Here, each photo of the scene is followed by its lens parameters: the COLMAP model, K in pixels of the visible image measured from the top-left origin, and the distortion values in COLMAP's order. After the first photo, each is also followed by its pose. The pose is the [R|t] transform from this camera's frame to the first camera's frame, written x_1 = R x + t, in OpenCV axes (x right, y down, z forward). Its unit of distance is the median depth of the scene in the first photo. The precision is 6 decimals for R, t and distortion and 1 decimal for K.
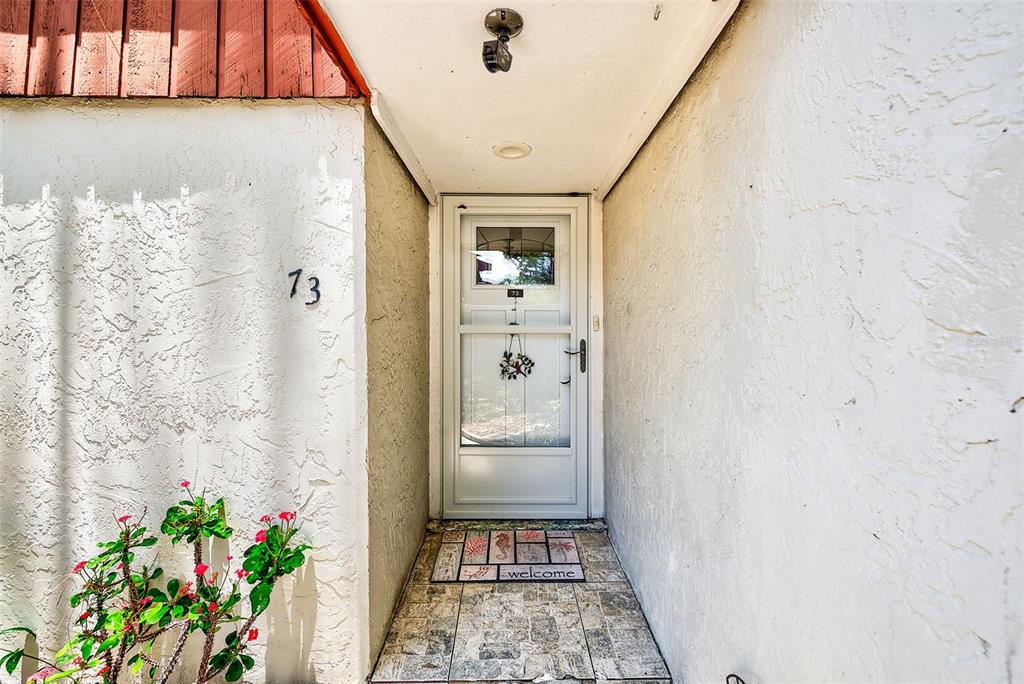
lens RADIAL K [[403.6, 0, 518.0], [0, 403.6, 335.4], [0, 0, 1]] dist [-0.001793, -0.000485]
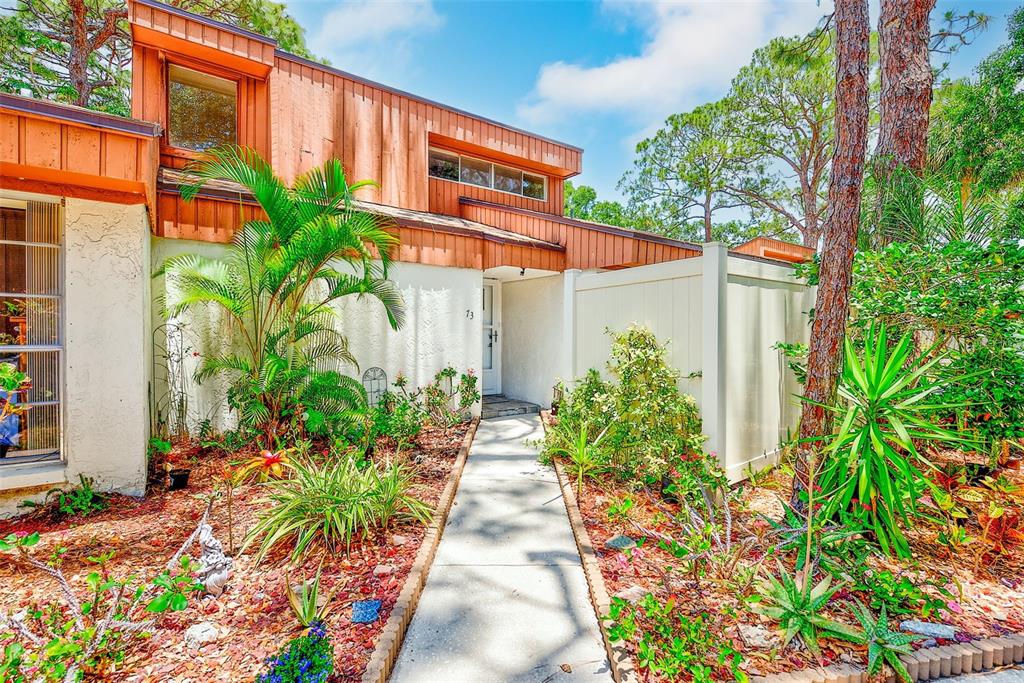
lens RADIAL K [[460.9, 0, 512.0], [0, 460.9, 341.5], [0, 0, 1]] dist [-0.001839, -0.000310]
pose [[0.824493, -0.009916, 0.565785, -2.786883], [0.009356, 0.999949, 0.003891, 0.137202], [-0.565795, 0.002085, 0.824543, -3.023651]]
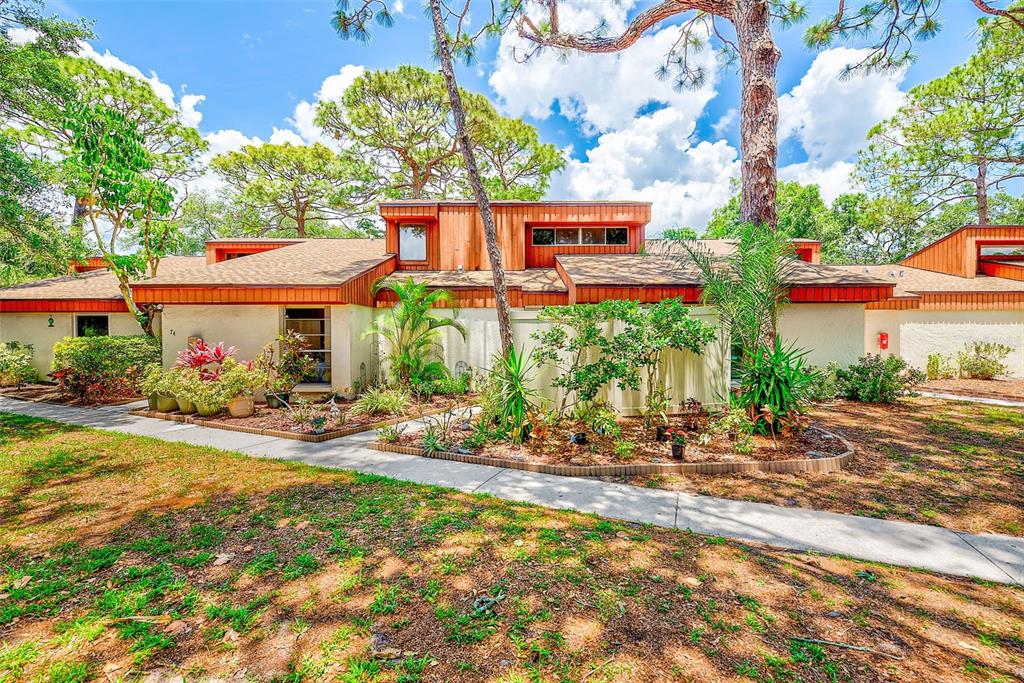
lens RADIAL K [[399.6, 0, 512.0], [0, 399.6, 341.5], [0, 0, 1]] dist [0.002064, 0.000071]
pose [[0.999980, -0.006243, -0.001010, -0.543531], [0.006236, 0.999954, -0.007219, 0.077020], [0.001055, 0.007213, 0.999973, -6.150483]]
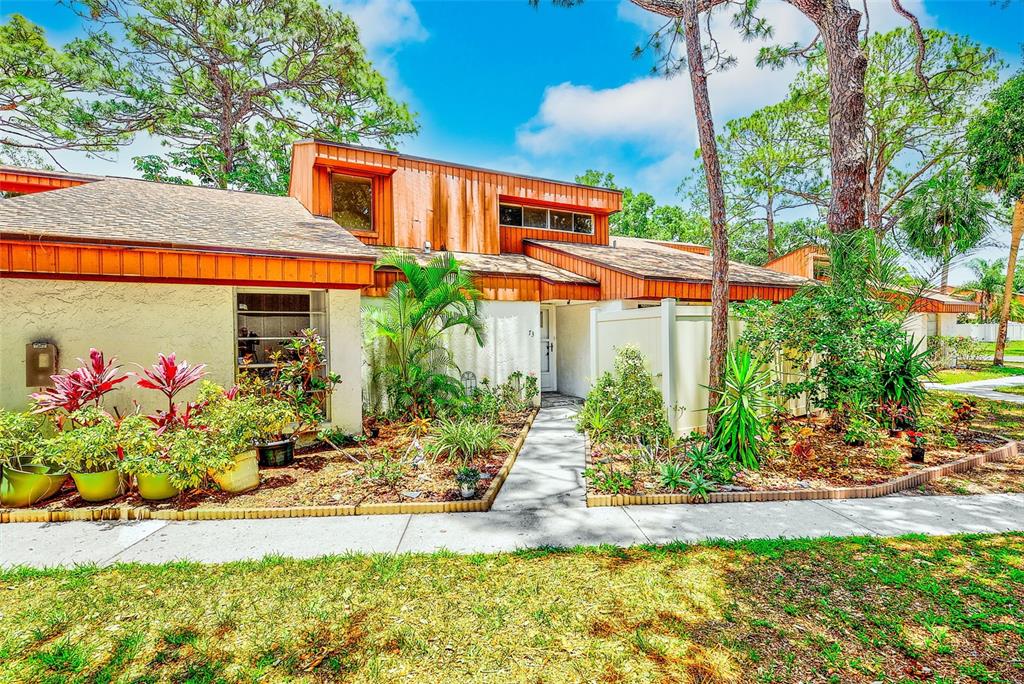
lens RADIAL K [[460.9, 0, 512.0], [0, 460.9, 342.0], [0, 0, 1]] dist [-0.001839, -0.000310]
pose [[0.896641, -0.021060, 0.442257, -3.664284], [0.025328, 0.999672, -0.003746, 0.015989], [-0.442033, 0.014560, 0.896880, -4.725237]]
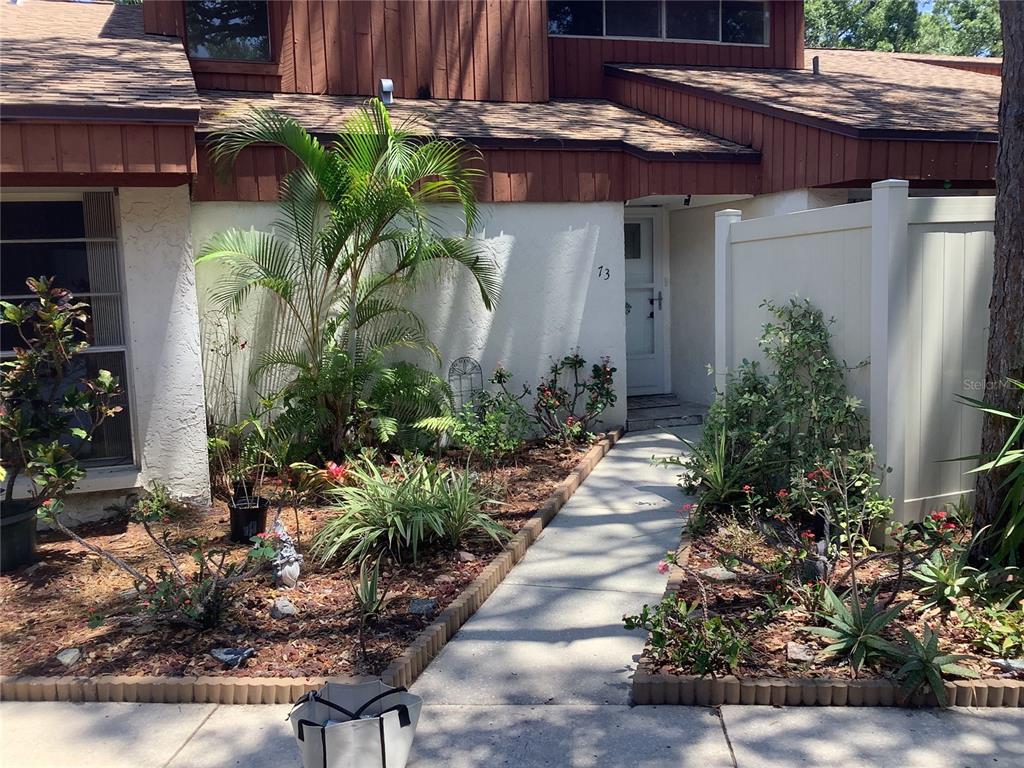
lens RADIAL K [[875.7, 0, 512.0], [0, 875.7, 384.0], [0, 0, 1]] dist [0.097895, -0.256208]
pose [[0.949987, -0.073543, 0.303508, -2.887939], [0.044671, 0.993882, 0.101006, -0.004598], [-0.309079, -0.082396, 0.947460, -4.294110]]
